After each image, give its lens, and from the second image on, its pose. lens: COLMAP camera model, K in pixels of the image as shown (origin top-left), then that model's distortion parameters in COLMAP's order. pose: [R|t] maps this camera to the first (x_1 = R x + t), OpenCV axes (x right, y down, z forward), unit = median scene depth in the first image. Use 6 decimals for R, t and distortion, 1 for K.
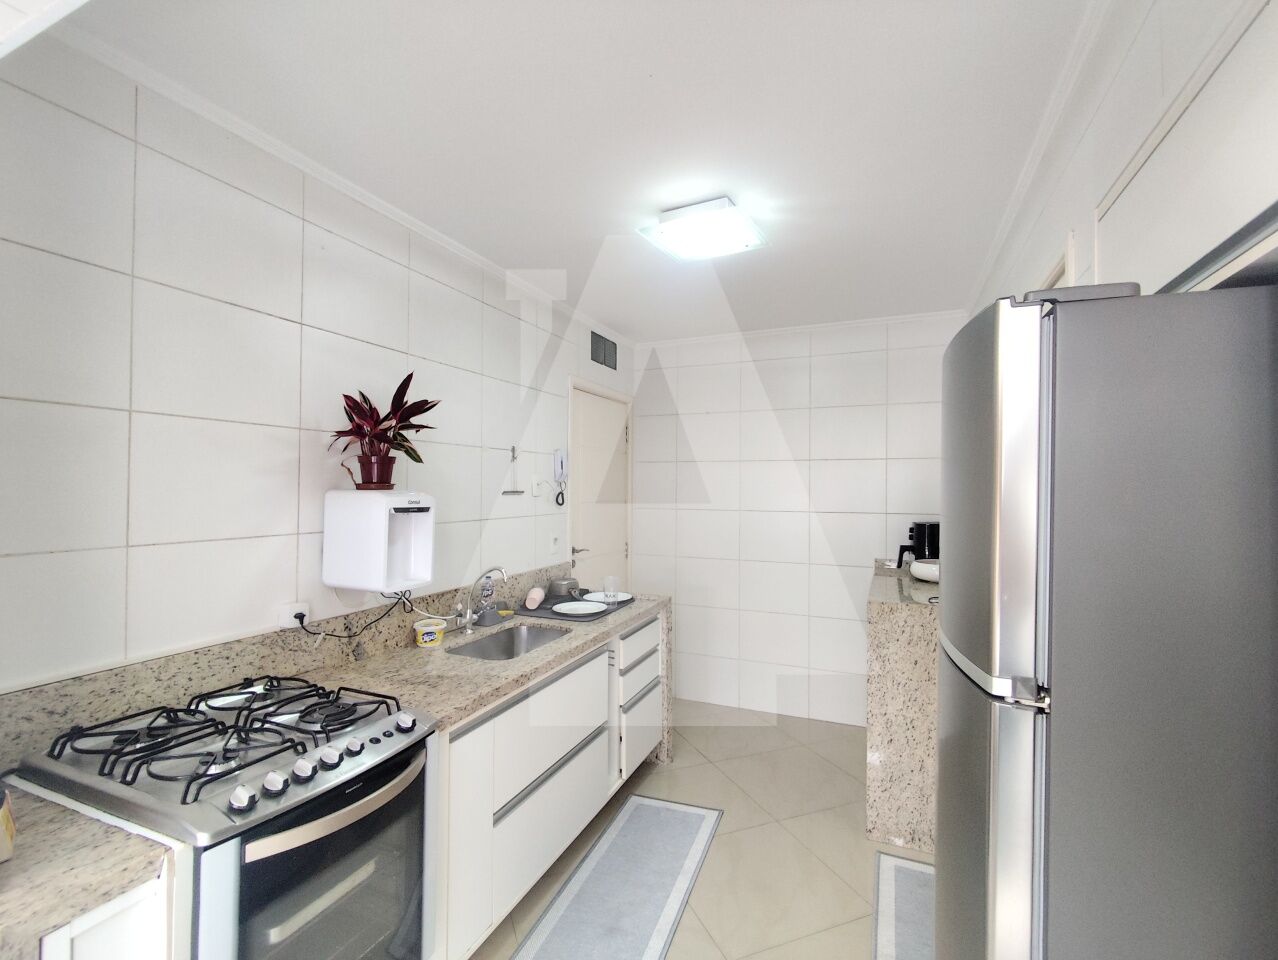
lens RADIAL K [[581.7, 0, 633.8], [0, 581.7, 479.6], [0, 0, 1]] dist [-0.019020, 0.002889]
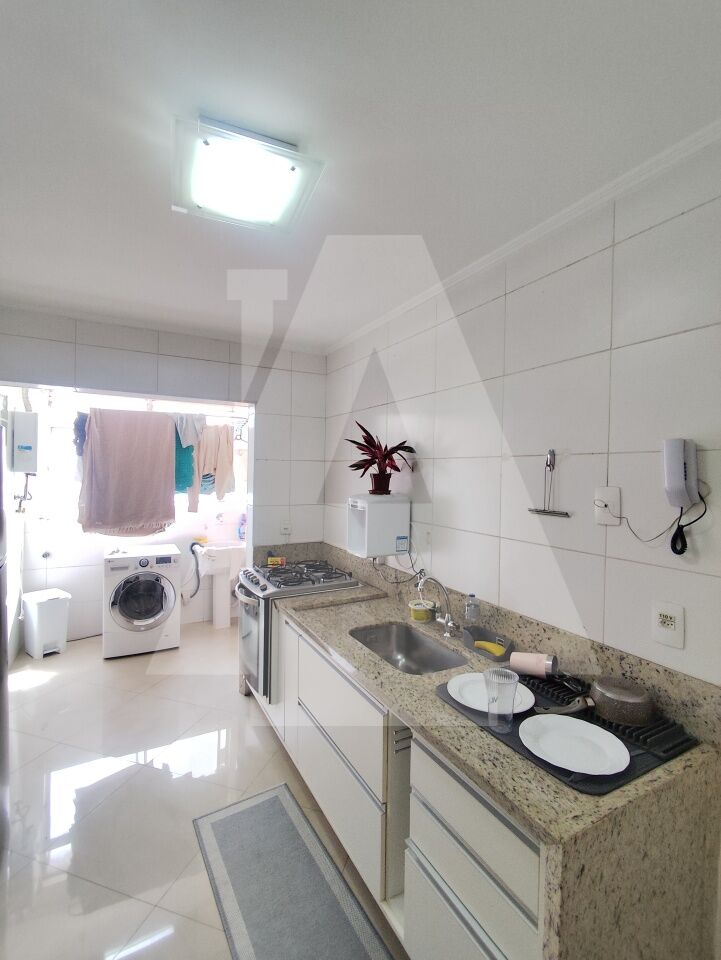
lens RADIAL K [[437.0, 0, 360.0], [0, 437.0, 475.6], [0, 0, 1]] dist [-0.019020, 0.002889]
pose [[-0.615778, -0.007323, -0.787886, 0.460131], [-0.010960, 0.999940, -0.000728, -0.026354], [0.787843, 0.008186, -0.615821, 1.411444]]
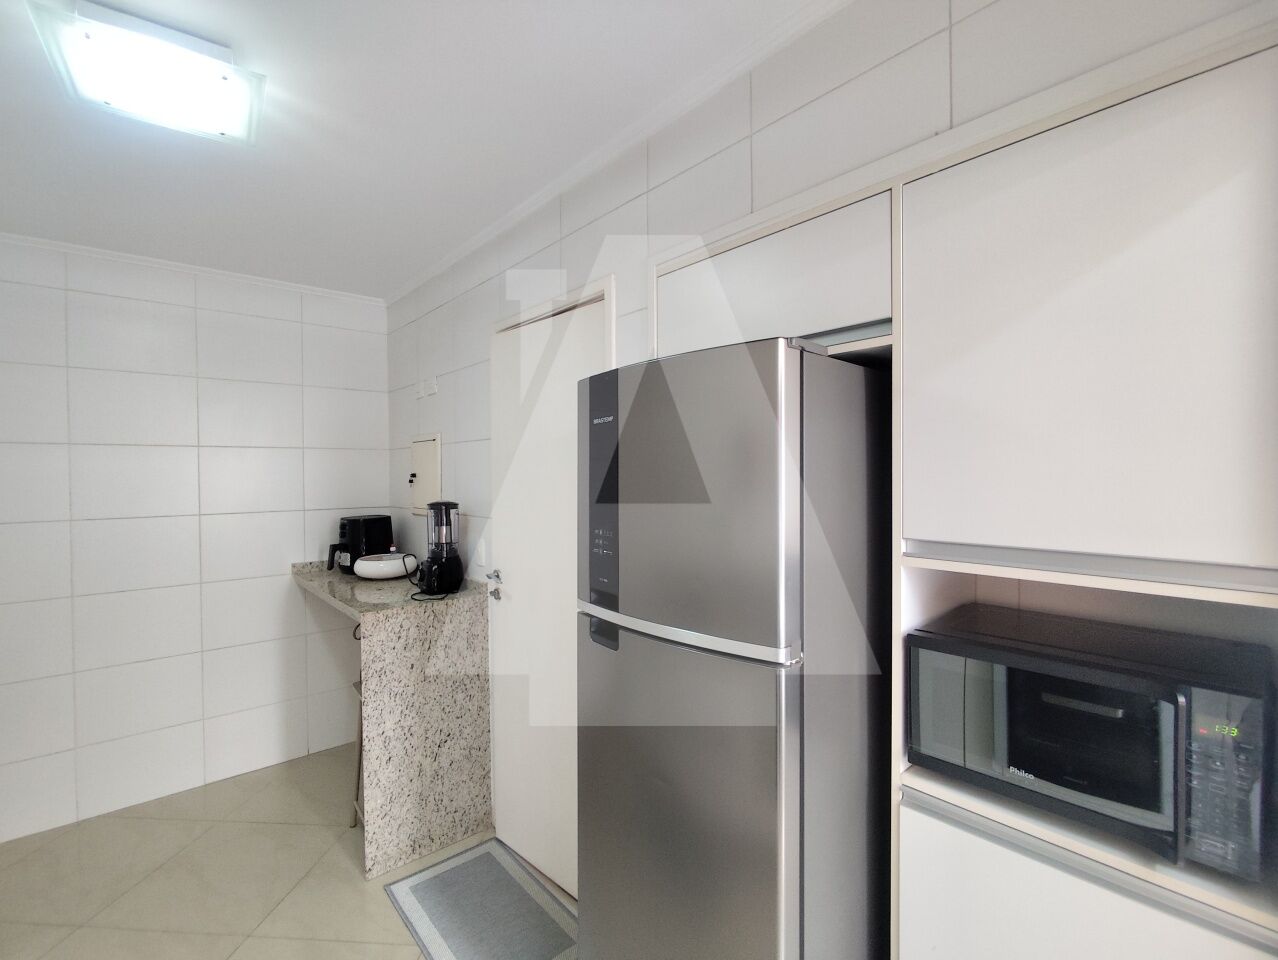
lens RADIAL K [[581.7, 0, 645.2], [0, 581.7, 477.8], [0, 0, 1]] dist [-0.019020, 0.002889]
pose [[0.419568, -0.013880, 0.907618, -0.211684], [-0.004724, 0.999836, 0.017474, -0.012162], [-0.907712, -0.011619, 0.419434, 0.255298]]
